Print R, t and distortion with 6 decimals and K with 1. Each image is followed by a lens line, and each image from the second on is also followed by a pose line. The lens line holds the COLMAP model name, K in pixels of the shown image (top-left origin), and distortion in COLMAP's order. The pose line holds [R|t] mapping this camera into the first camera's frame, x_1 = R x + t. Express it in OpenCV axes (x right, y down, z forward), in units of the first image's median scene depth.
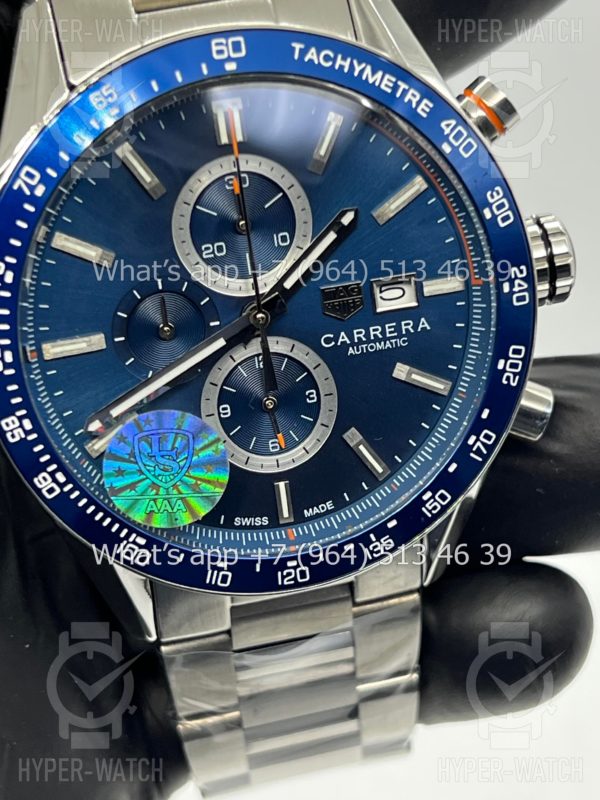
lens RADIAL K [[1871.6, 0, 300.0], [0, 1871.6, 400.0], [0, 0, 1]] dist [0.271015, -0.614187]
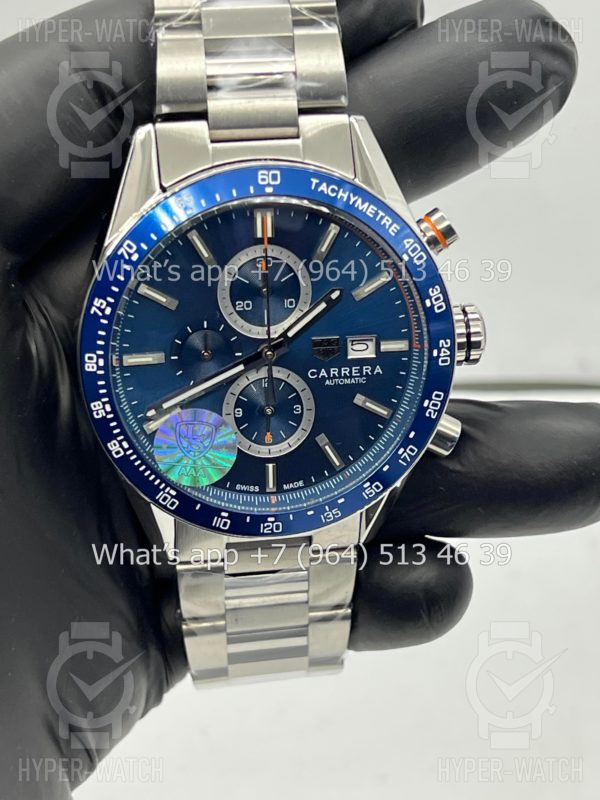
lens RADIAL K [[1843.5, 0, 300.0], [0, 1843.5, 400.0], [0, 0, 1]] dist [0.252538, -0.322708]
pose [[0.993059, 0.117620, -0.000241, 0.007797], [-0.117573, 0.992720, 0.026153, -0.048561], [0.003316, -0.025943, 0.999658, -0.469166]]
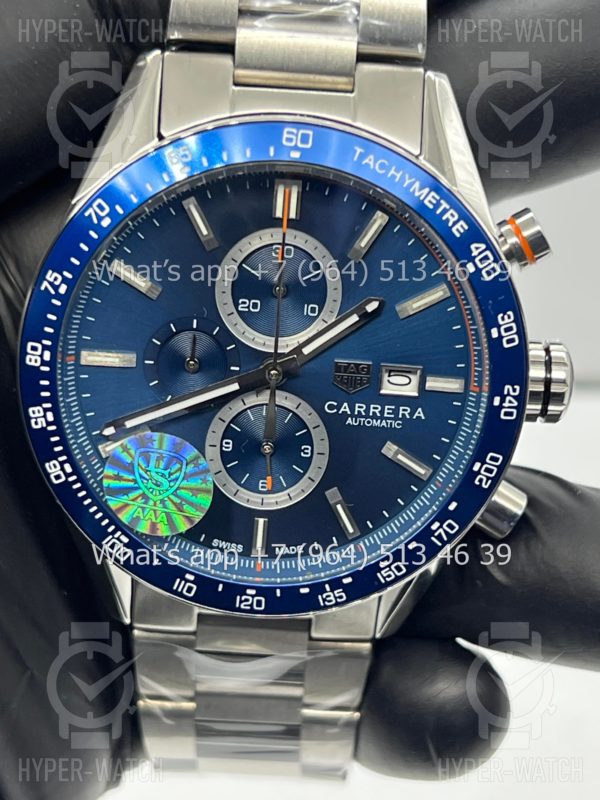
lens RADIAL K [[1871.6, 0, 300.0], [0, 1871.6, 400.0], [0, 0, 1]] dist [0.271015, -0.614187]
pose [[0.962723, 0.246898, -0.110477, 0.120496], [-0.243668, 0.968946, 0.042054, -0.078972], [0.117429, -0.013567, 0.992989, -0.110708]]
